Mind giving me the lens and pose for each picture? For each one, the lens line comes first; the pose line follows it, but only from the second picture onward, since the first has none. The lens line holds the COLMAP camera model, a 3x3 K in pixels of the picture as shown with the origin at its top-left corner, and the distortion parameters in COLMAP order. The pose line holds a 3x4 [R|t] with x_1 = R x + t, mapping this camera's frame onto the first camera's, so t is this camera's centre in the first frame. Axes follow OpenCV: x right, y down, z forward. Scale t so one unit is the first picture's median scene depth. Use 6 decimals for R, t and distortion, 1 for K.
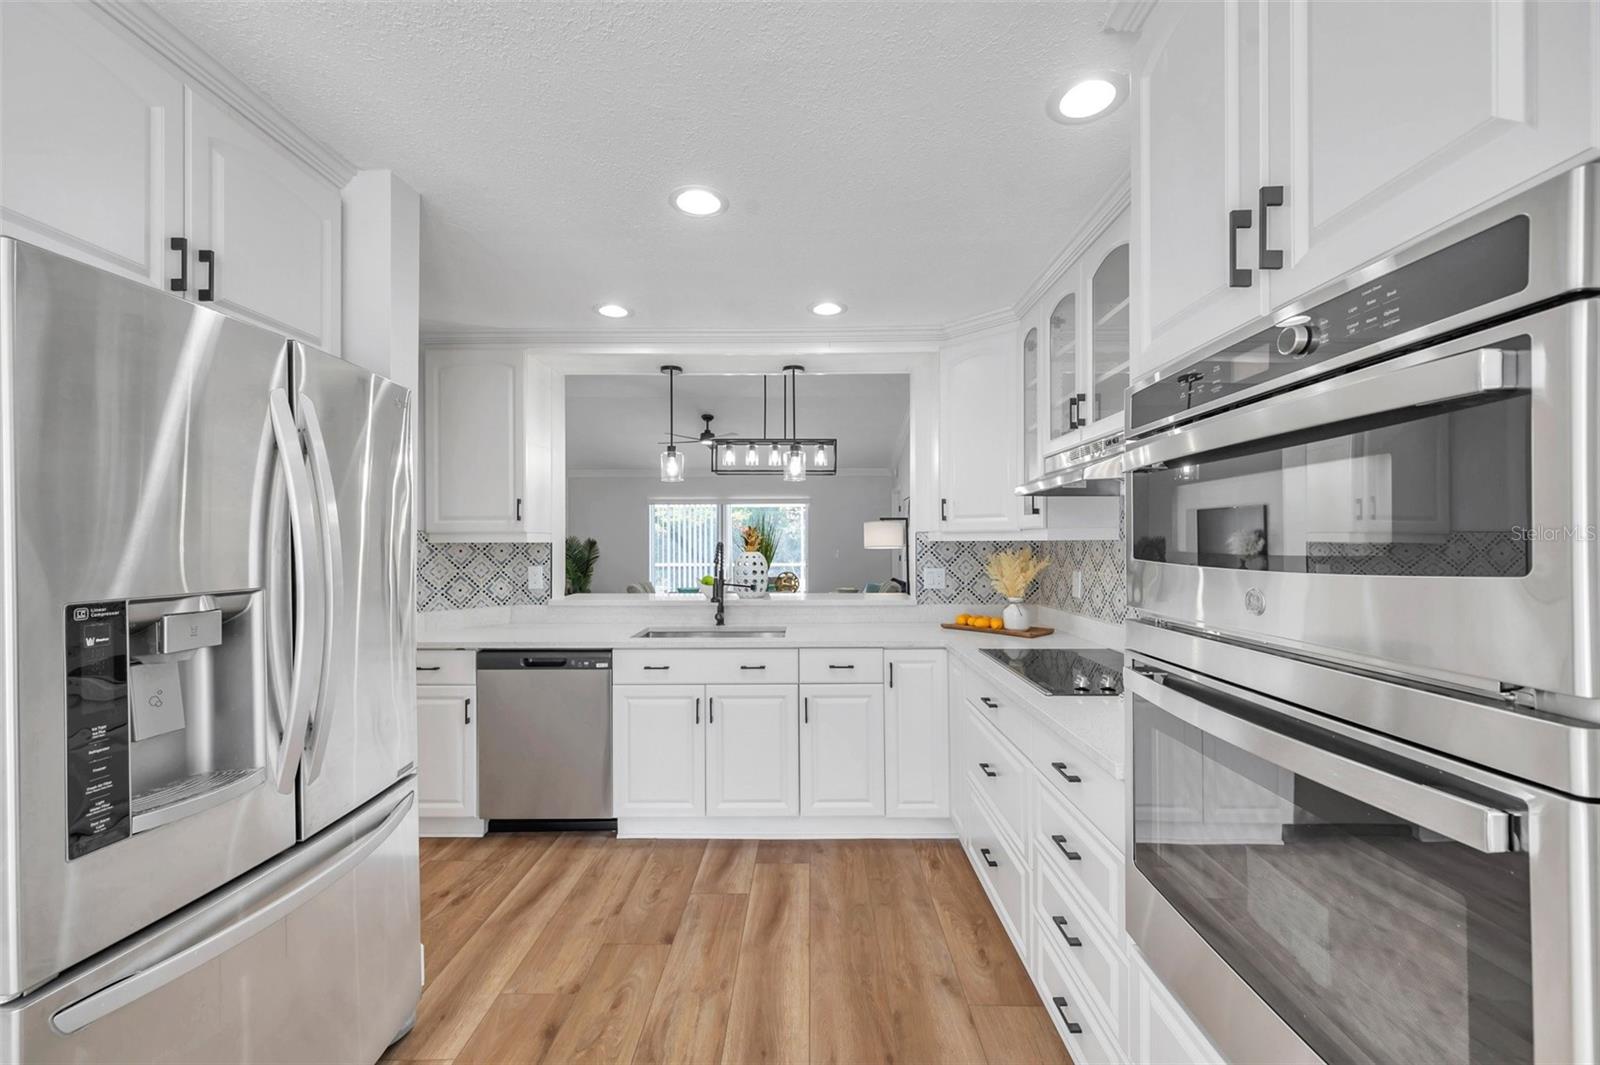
lens RADIAL K [[633.2, 0, 797.8], [0, 633.2, 538.9], [0, 0, 1]] dist [-0.000152, 0.000414]
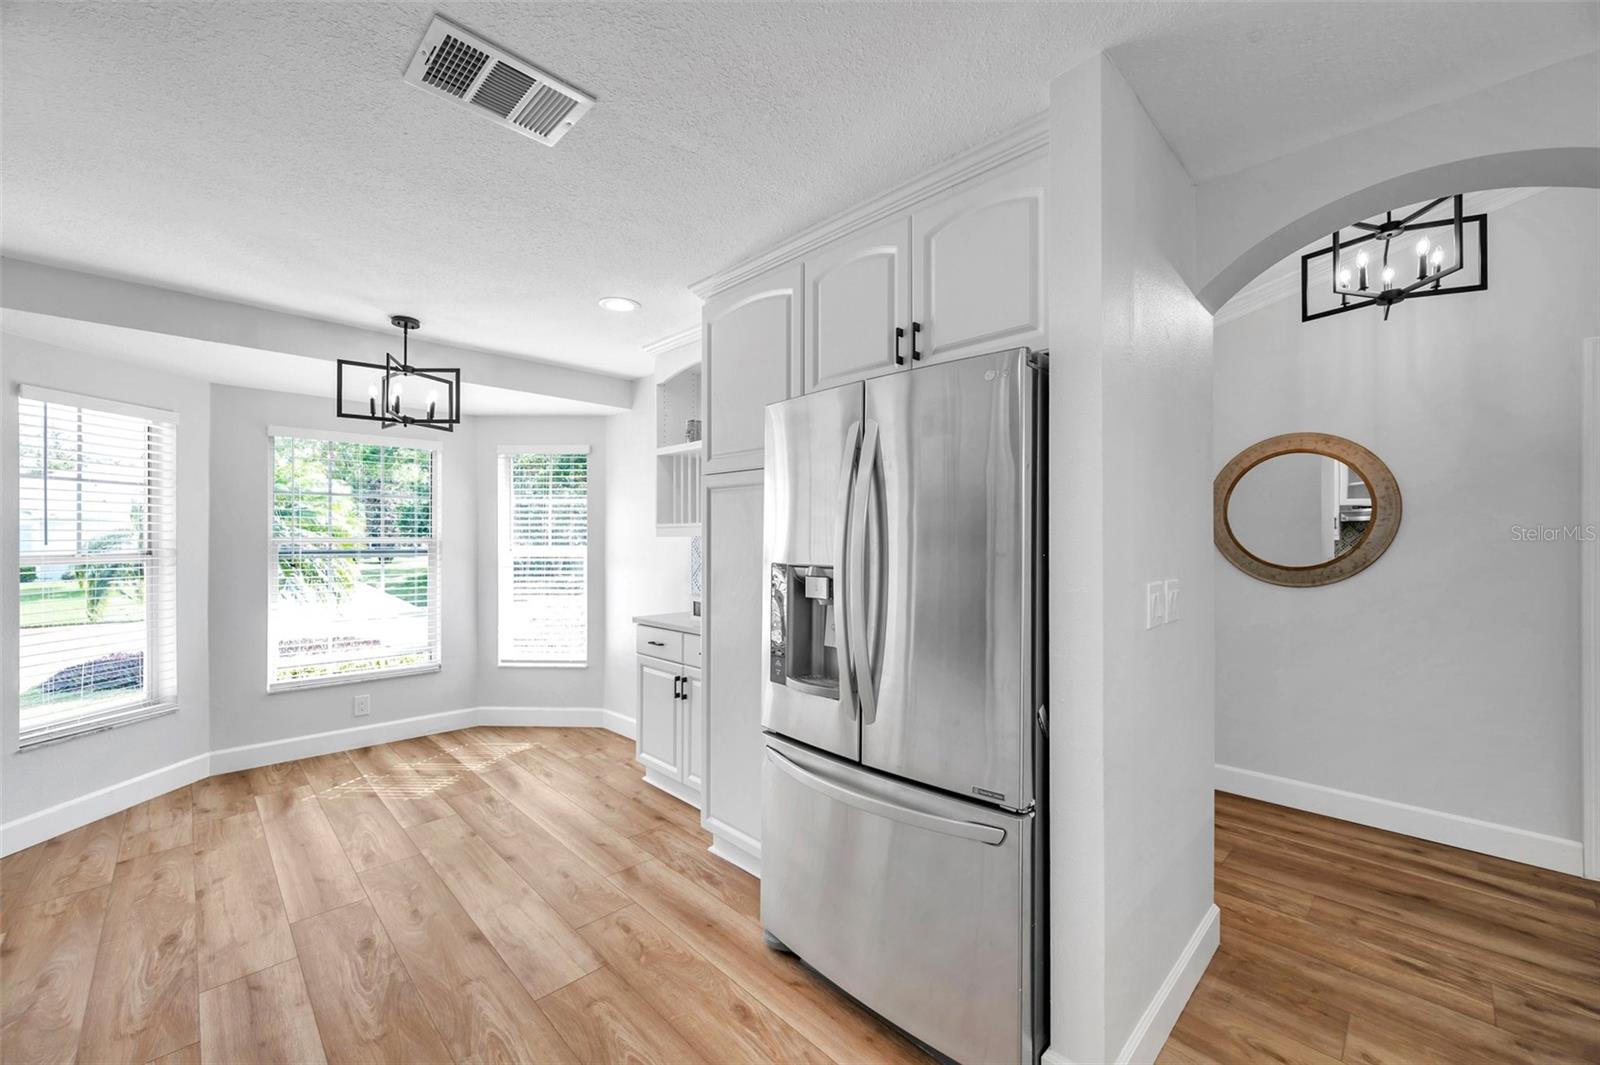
lens RADIAL K [[633.2, 0, 804.0], [0, 633.2, 540.5], [0, 0, 1]] dist [-0.000152, 0.000414]
pose [[-0.699905, 0.008891, -0.714181, 0.114619], [0.010792, 0.999940, 0.001873, 0.008307], [0.714155, -0.006397, -0.699959, 0.940896]]
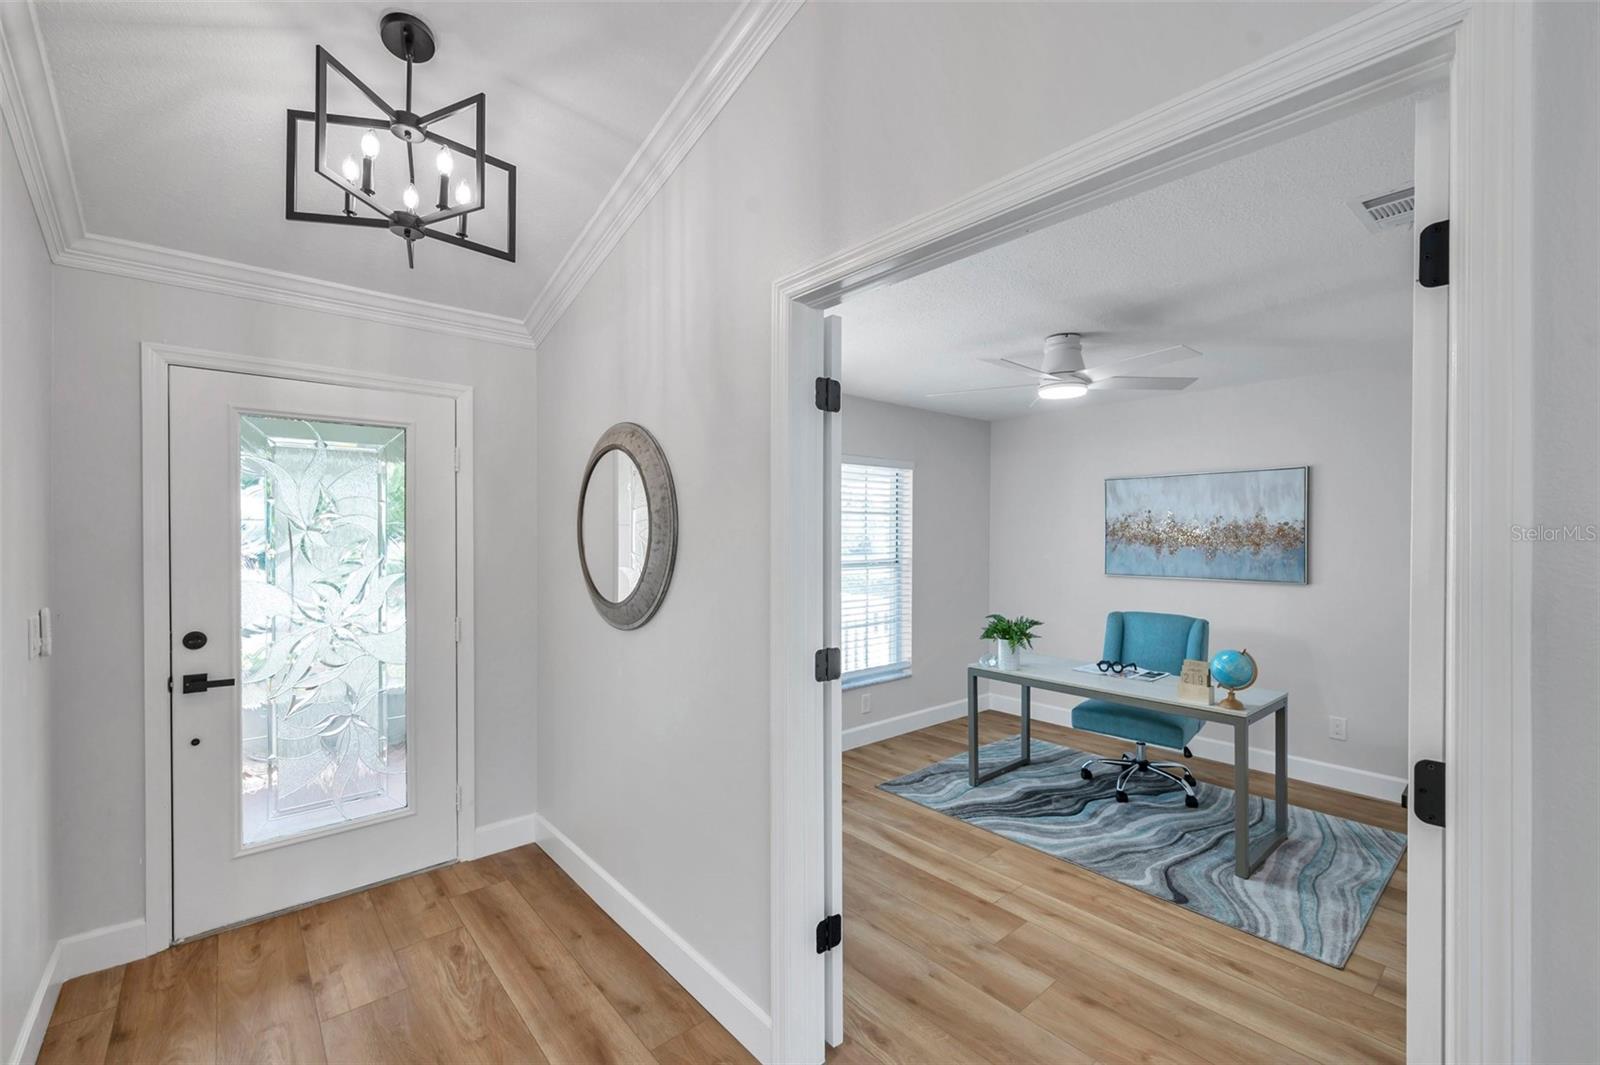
lens RADIAL K [[671.2, 0, 808.5], [0, 671.2, 536.6], [0, 0, 1]] dist [-0.003091, 0.000503]
pose [[-0.745192, 0.012268, -0.666737, -0.968969], [0.009994, 0.999924, 0.007229, -0.026785], [0.666775, -0.001276, -0.745258, 1.653956]]
